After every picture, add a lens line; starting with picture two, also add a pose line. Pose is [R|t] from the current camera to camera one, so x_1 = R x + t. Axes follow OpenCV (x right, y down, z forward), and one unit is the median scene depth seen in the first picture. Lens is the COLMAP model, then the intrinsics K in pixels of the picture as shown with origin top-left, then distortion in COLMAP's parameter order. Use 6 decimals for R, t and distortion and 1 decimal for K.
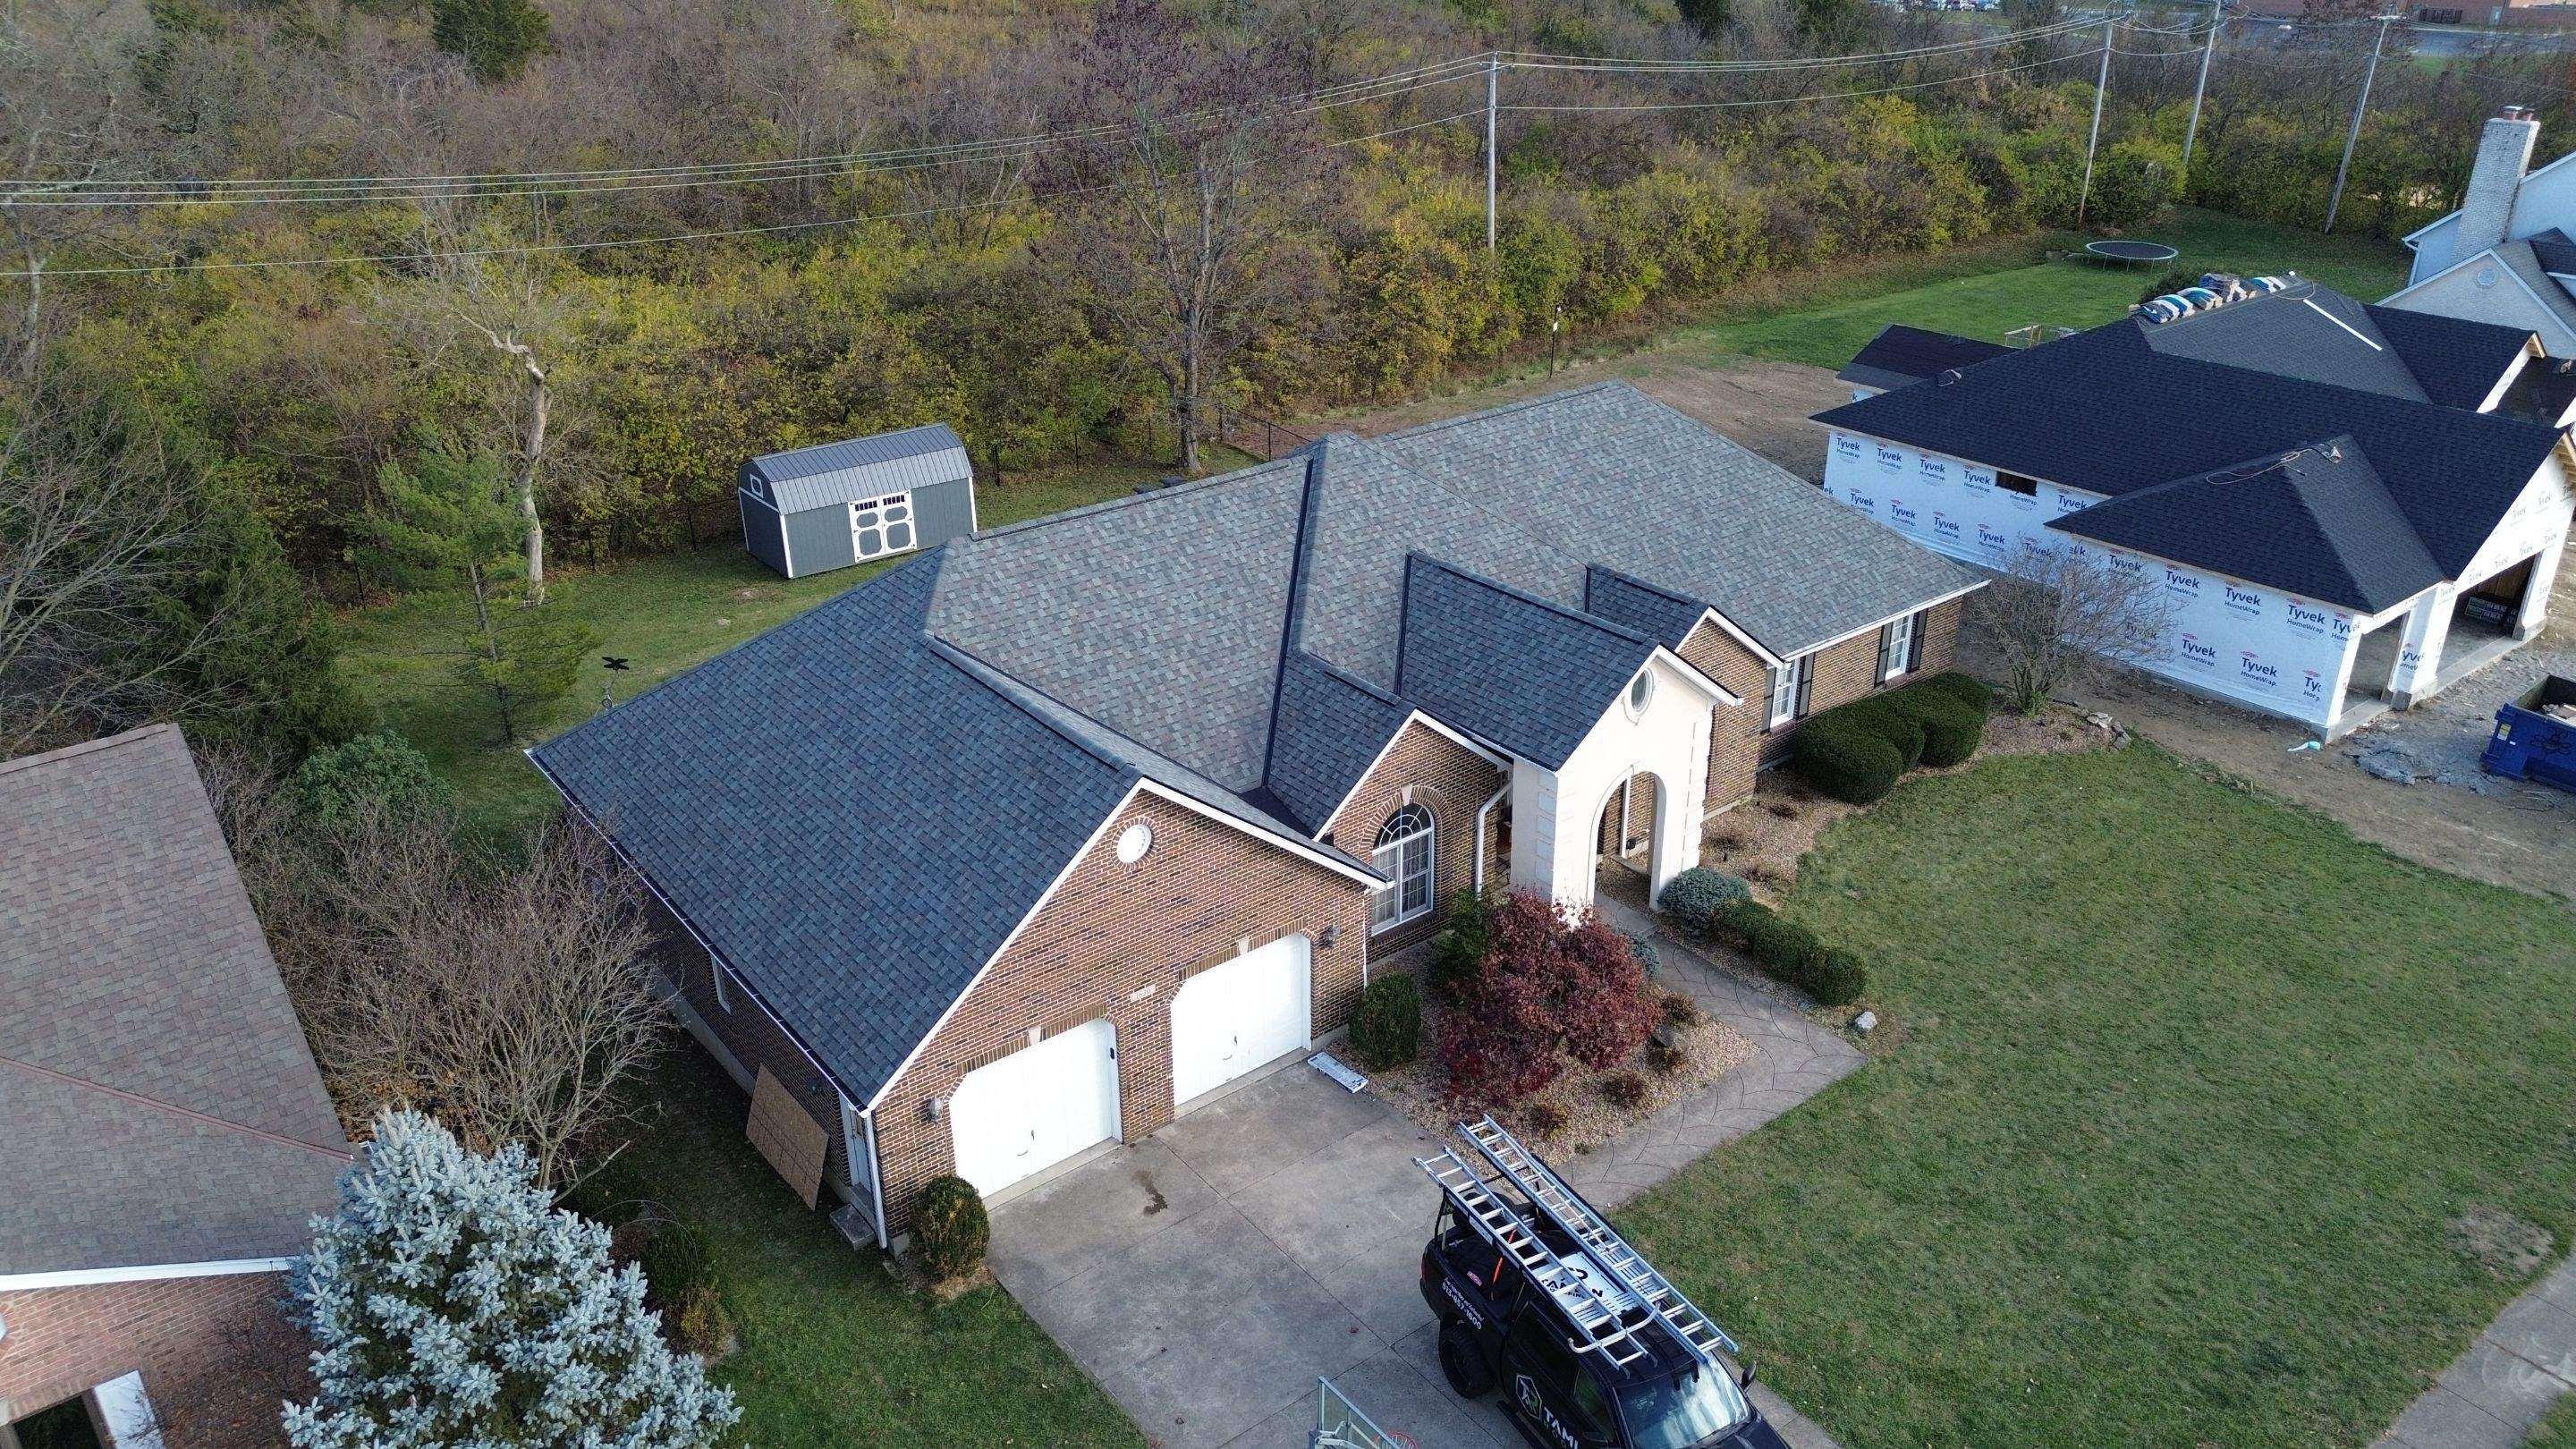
lens RADIAL K [[1805.1, 0, 1303.2], [0, 1805.1, 722.3], [0, 0, 1]] dist [0.105110, -0.132544]
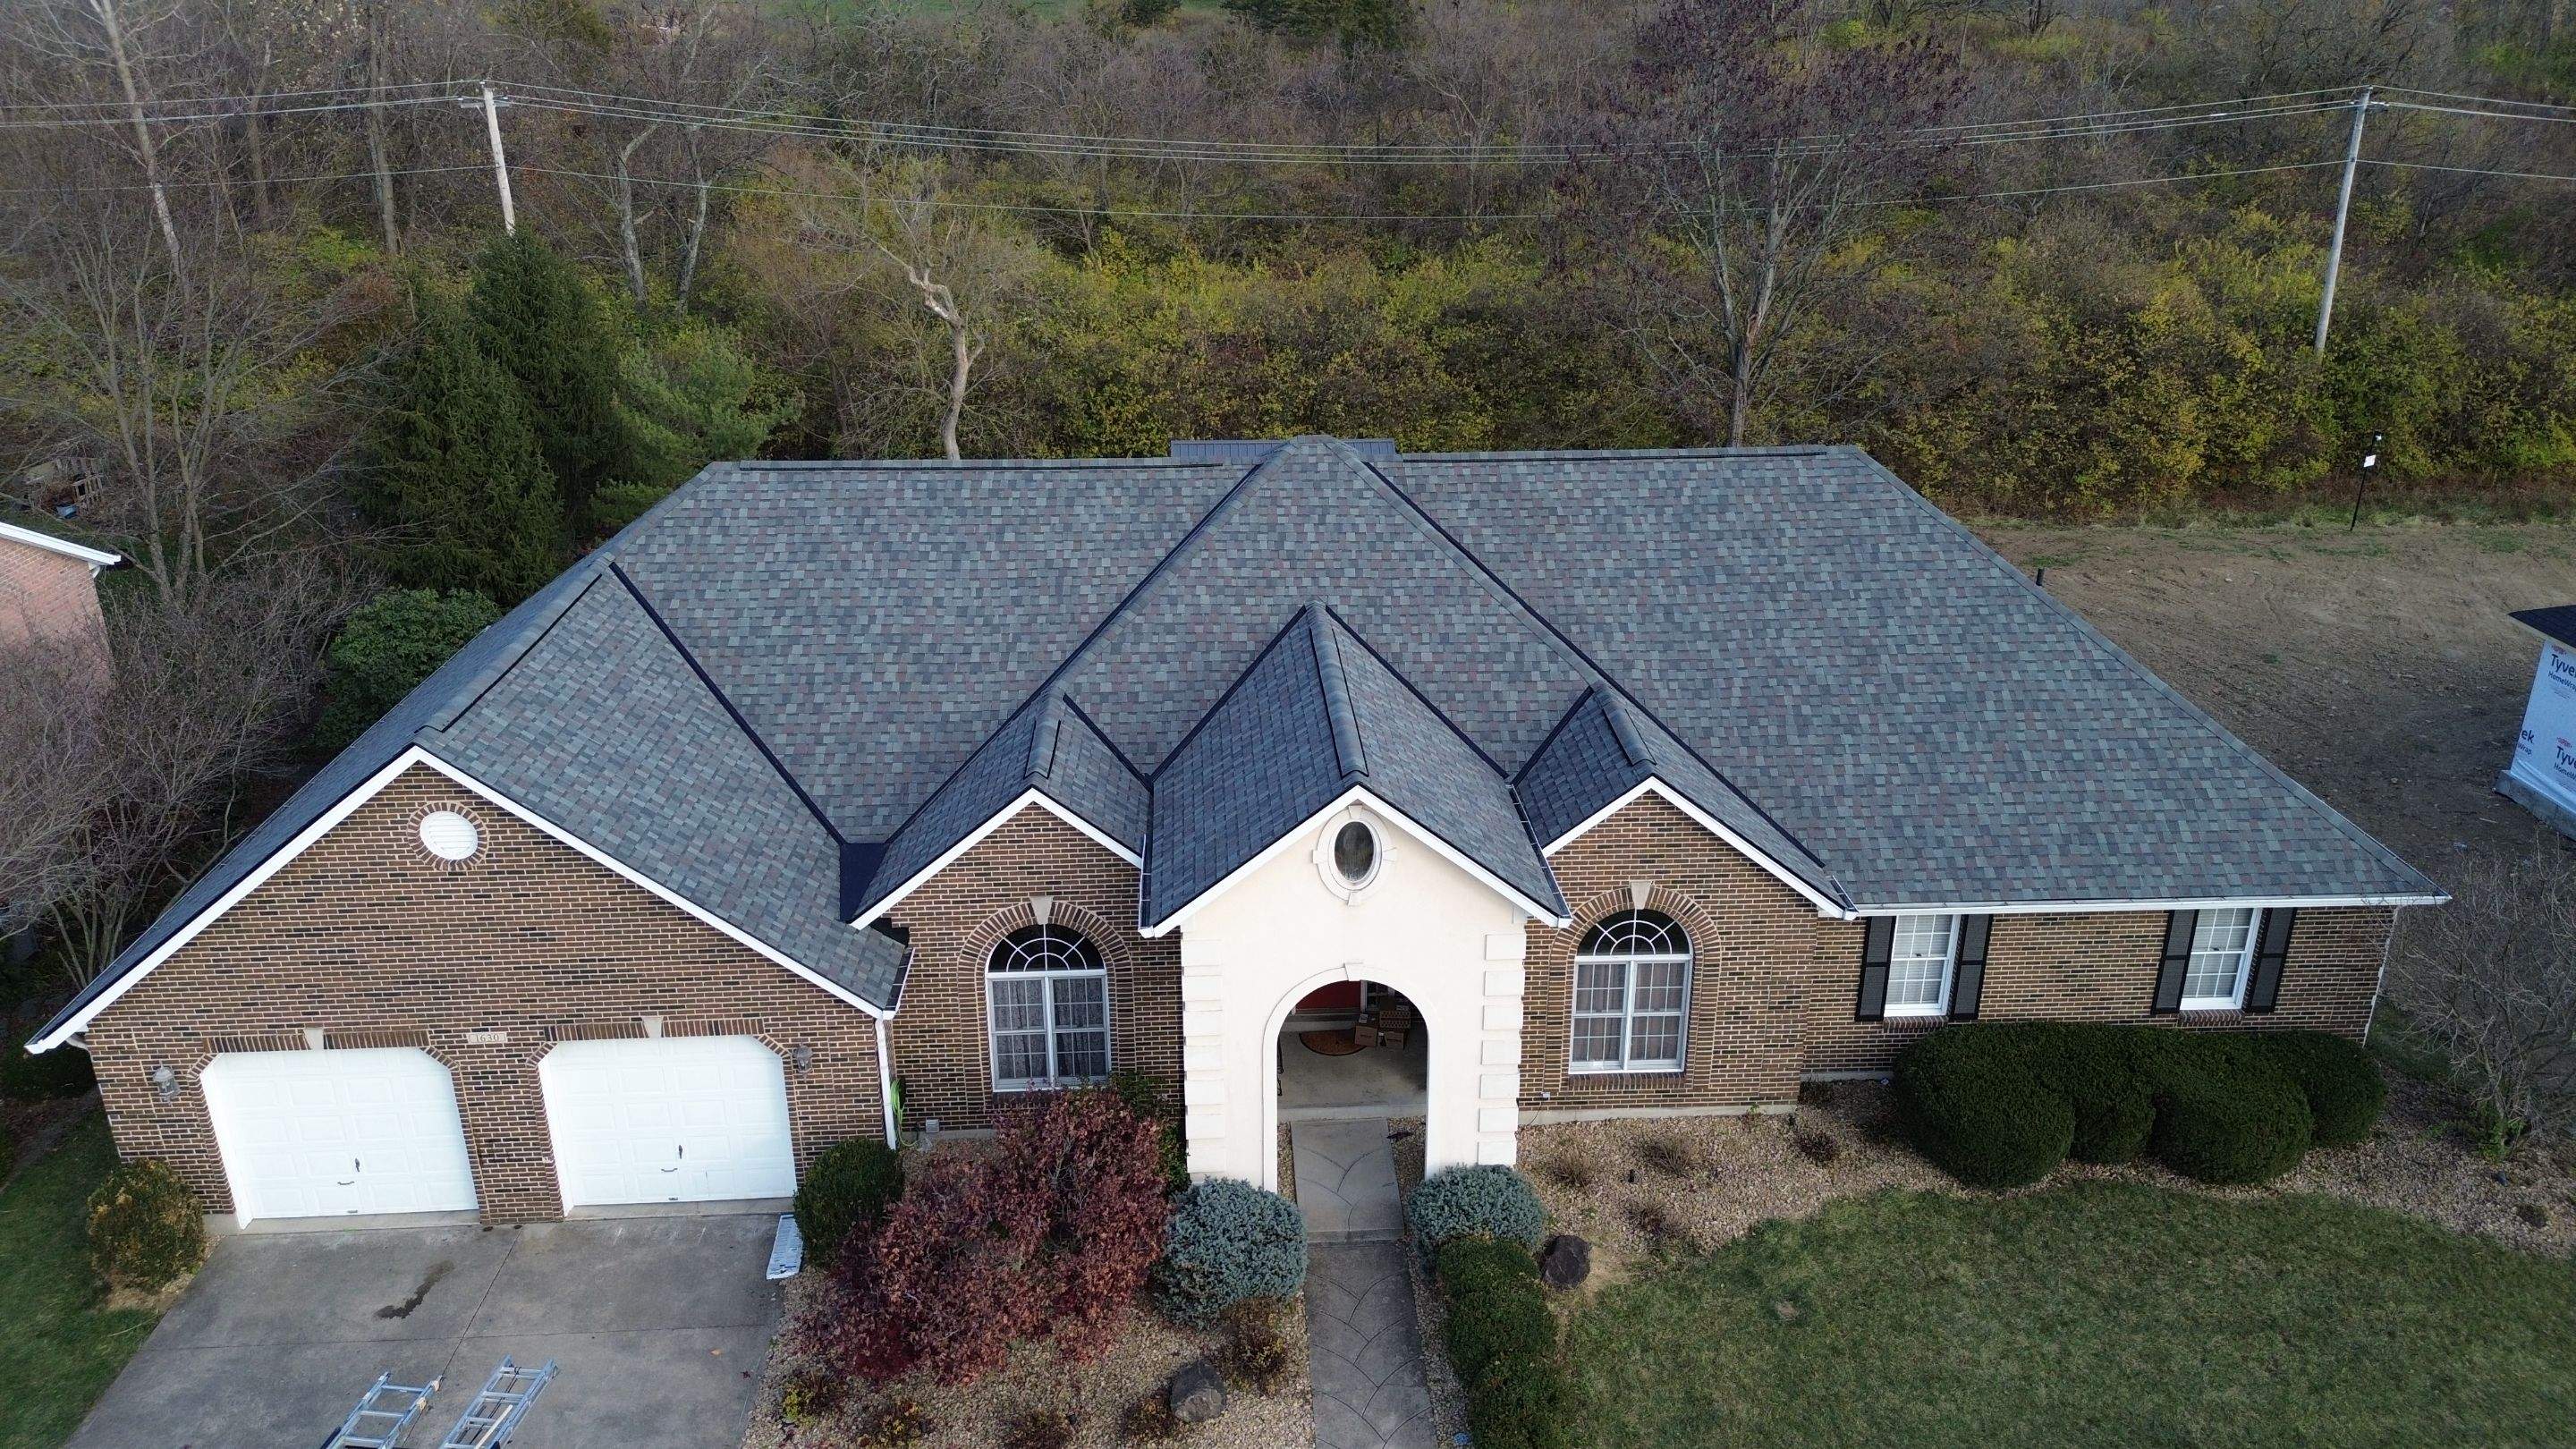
lens RADIAL K [[1807.0, 0, 1300.0], [0, 1807.0, 723.9], [0, 0, 1]] dist [0.086280, -0.086036]
pose [[0.817879, 0.225053, -0.529551, 0.449478], [-0.251017, 0.967696, 0.023570, -0.064928], [0.517749, 0.113649, 0.847950, 0.400220]]
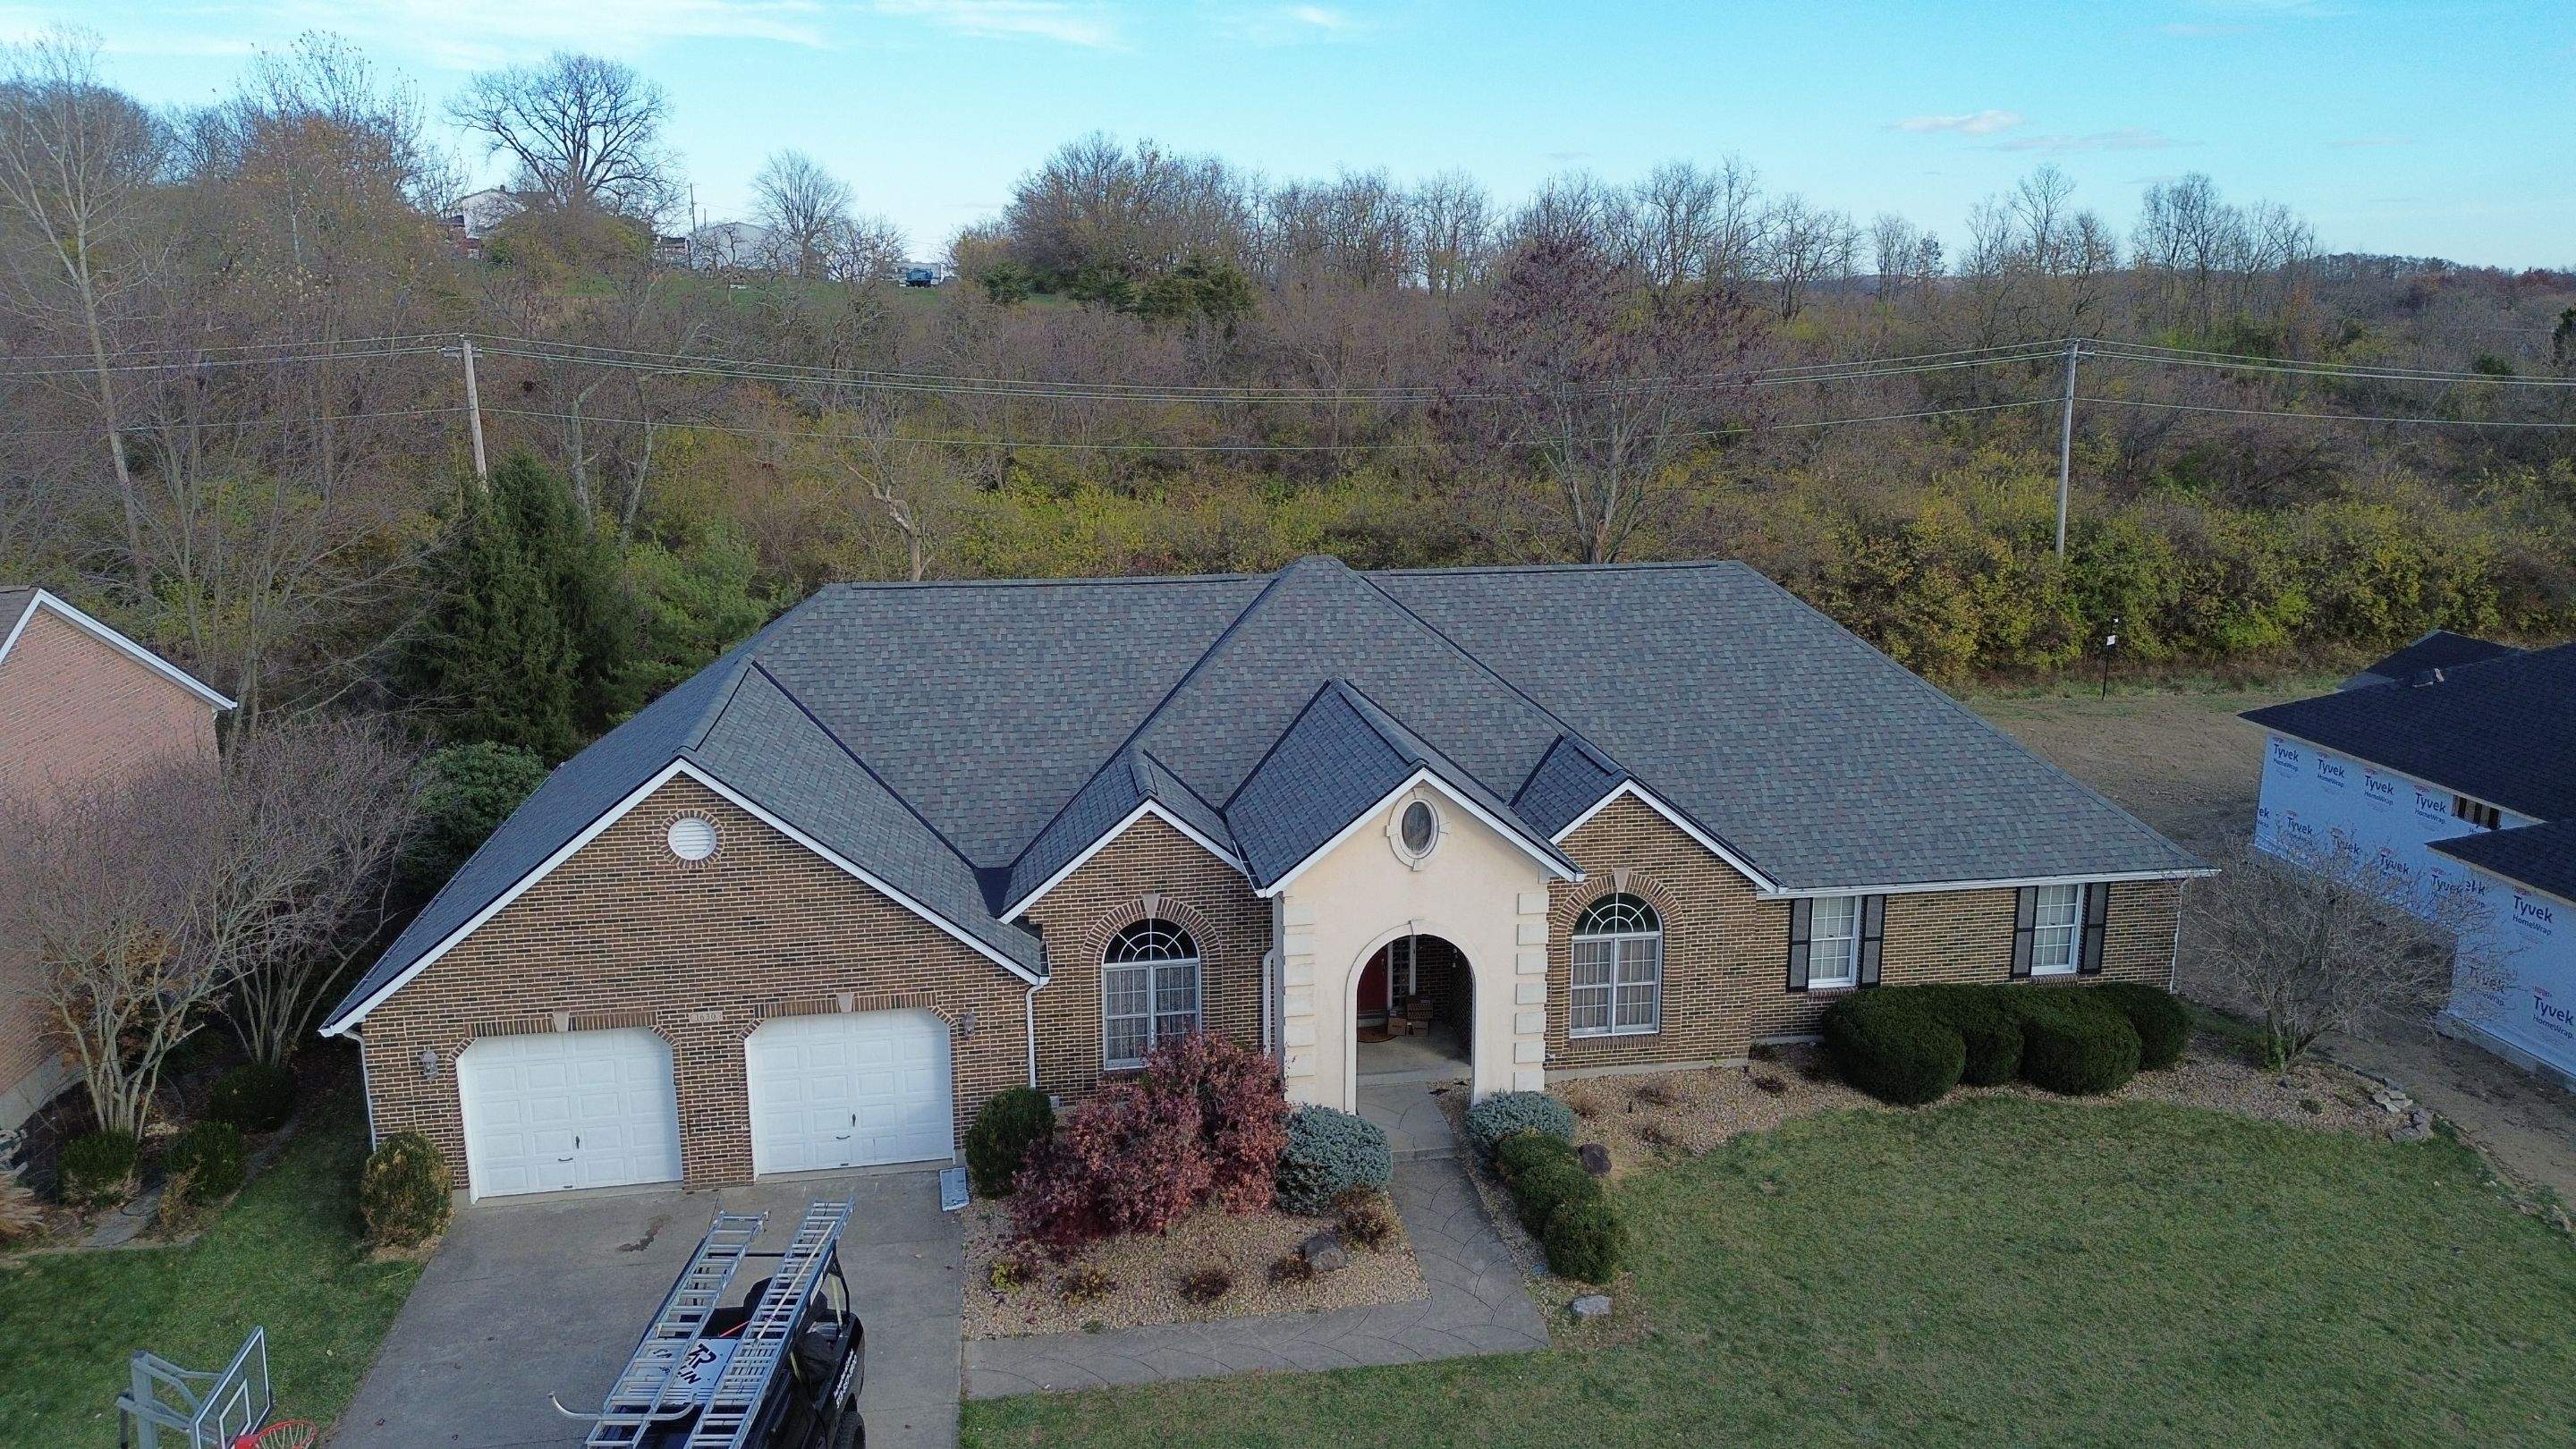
lens RADIAL K [[1805.1, 0, 1303.2], [0, 1805.1, 722.3], [0, 0, 1]] dist [0.105110, -0.132544]
pose [[0.878090, 0.118000, -0.463717, 0.464765], [-0.210637, 0.965489, -0.153178, 0.065786], [0.429638, 0.232180, 0.872642, 0.226257]]
